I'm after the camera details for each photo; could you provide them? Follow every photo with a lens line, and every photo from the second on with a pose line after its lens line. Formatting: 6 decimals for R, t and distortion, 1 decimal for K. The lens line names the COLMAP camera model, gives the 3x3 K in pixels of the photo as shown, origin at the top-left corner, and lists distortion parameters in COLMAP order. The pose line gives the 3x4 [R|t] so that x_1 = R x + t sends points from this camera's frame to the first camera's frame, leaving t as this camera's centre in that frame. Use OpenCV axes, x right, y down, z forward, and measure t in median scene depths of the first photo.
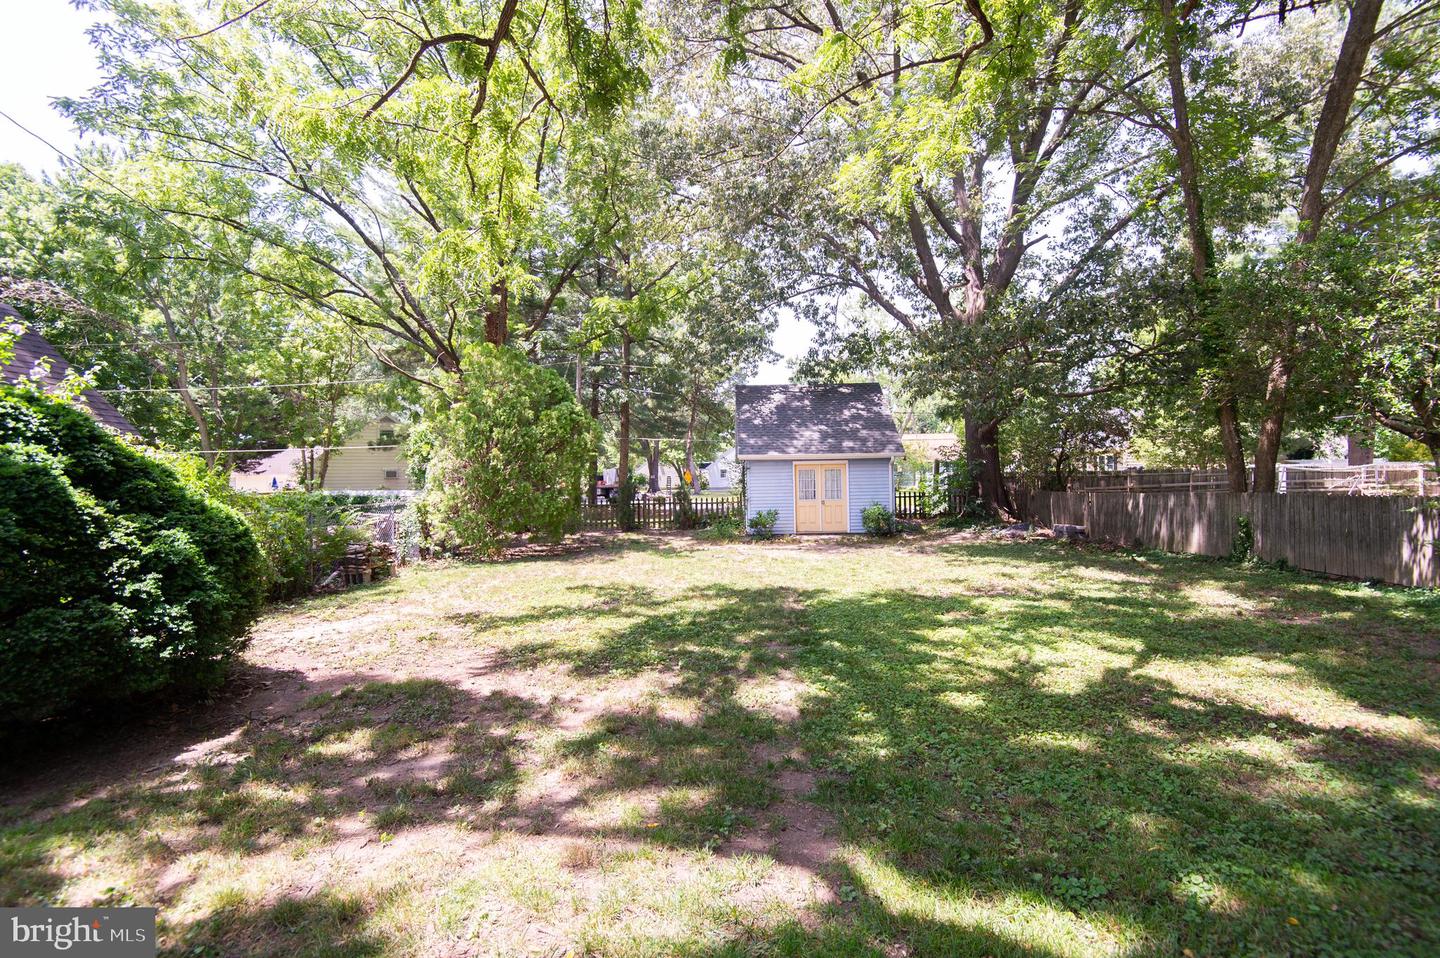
lens RADIAL K [[701.6, 0, 720.0], [0, 701.6, 479.0], [0, 0, 1]] dist [-0.002278, -0.000248]
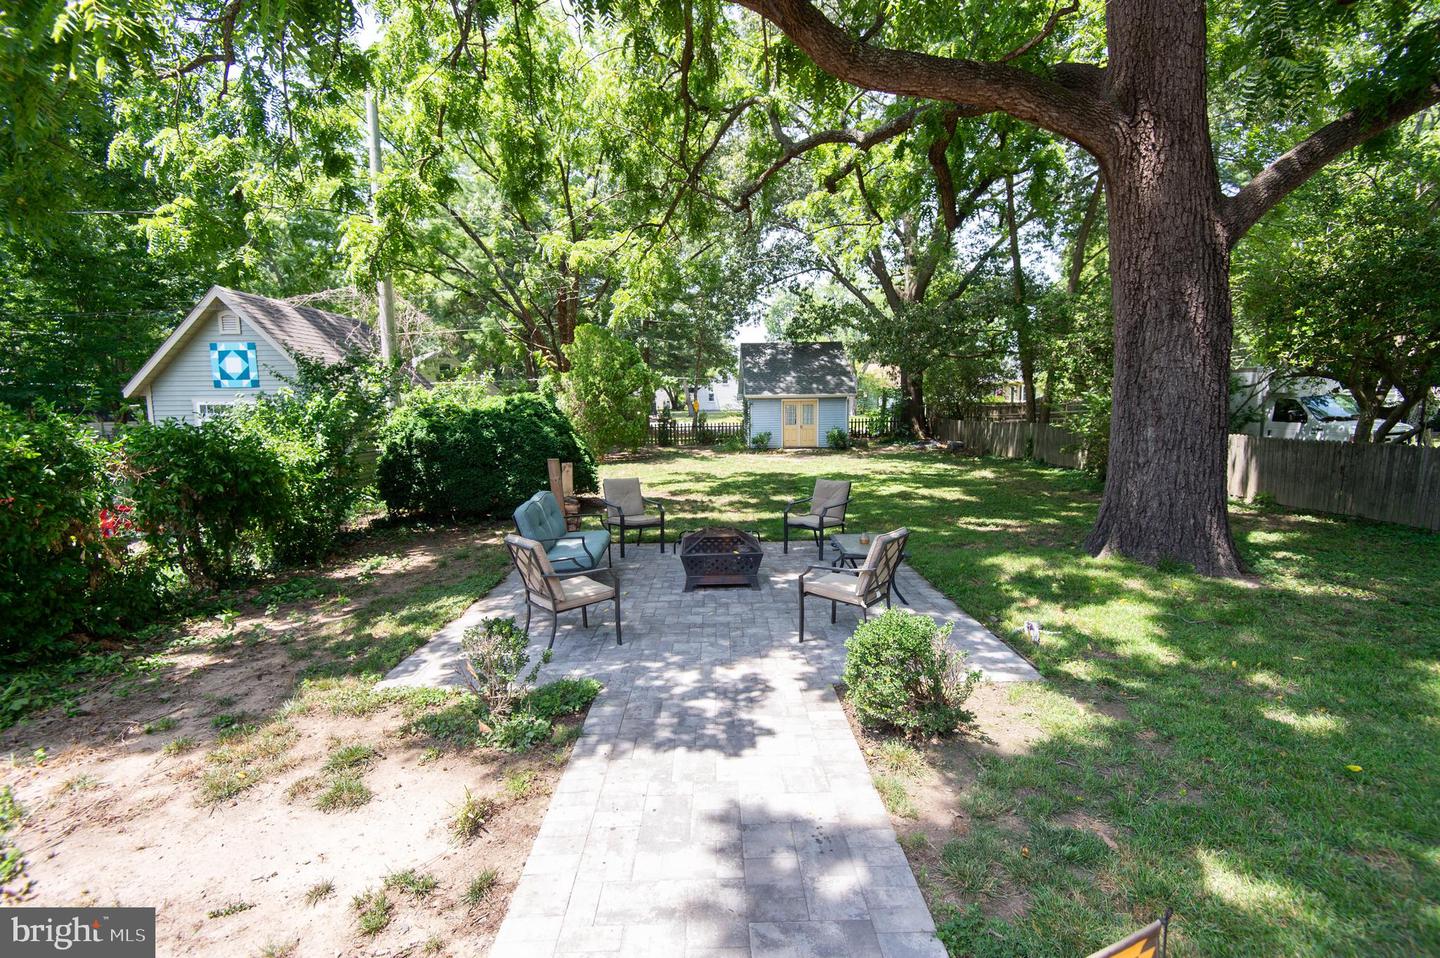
lens RADIAL K [[663.1, 0, 725.0], [0, 663.1, 498.0], [0, 0, 1]] dist [0.035652, -0.024119]
pose [[0.999320, -0.002517, 0.036782, -0.059911], [-0.002911, 0.989165, 0.146780, -0.021260], [-0.036753, -0.146788, 0.988485, -0.375324]]
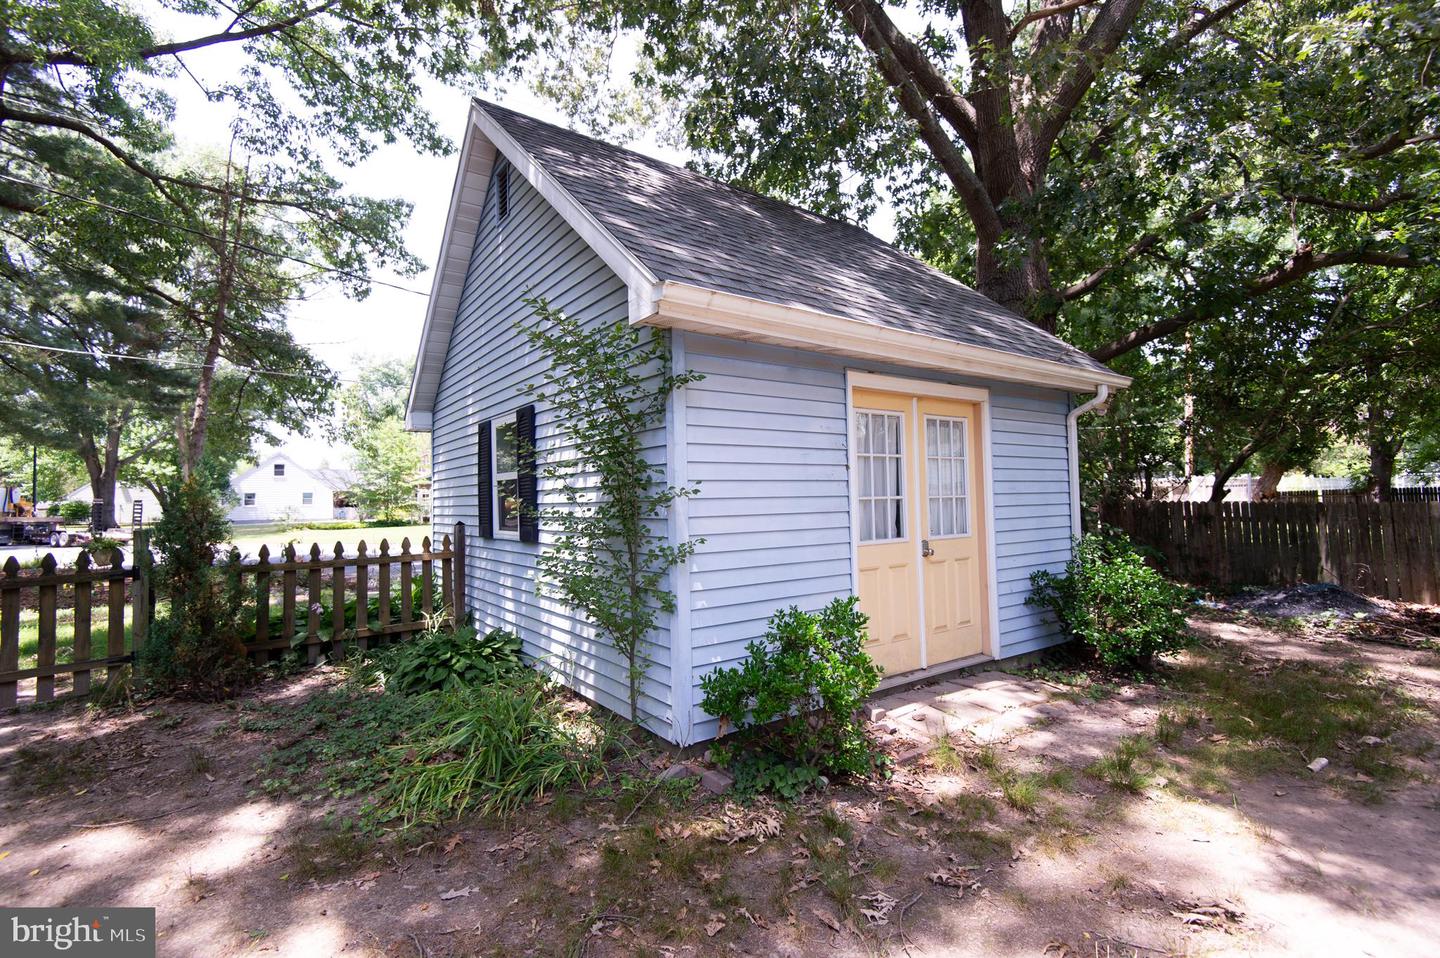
lens RADIAL K [[663.1, 0, 725.0], [0, 663.1, 498.0], [0, 0, 1]] dist [0.035652, -0.024119]
pose [[0.800709, 0.006070, 0.599023, -0.053322], [0.008058, 0.999749, -0.020902, 0.020171], [-0.599000, 0.021563, 0.800459, 0.779332]]
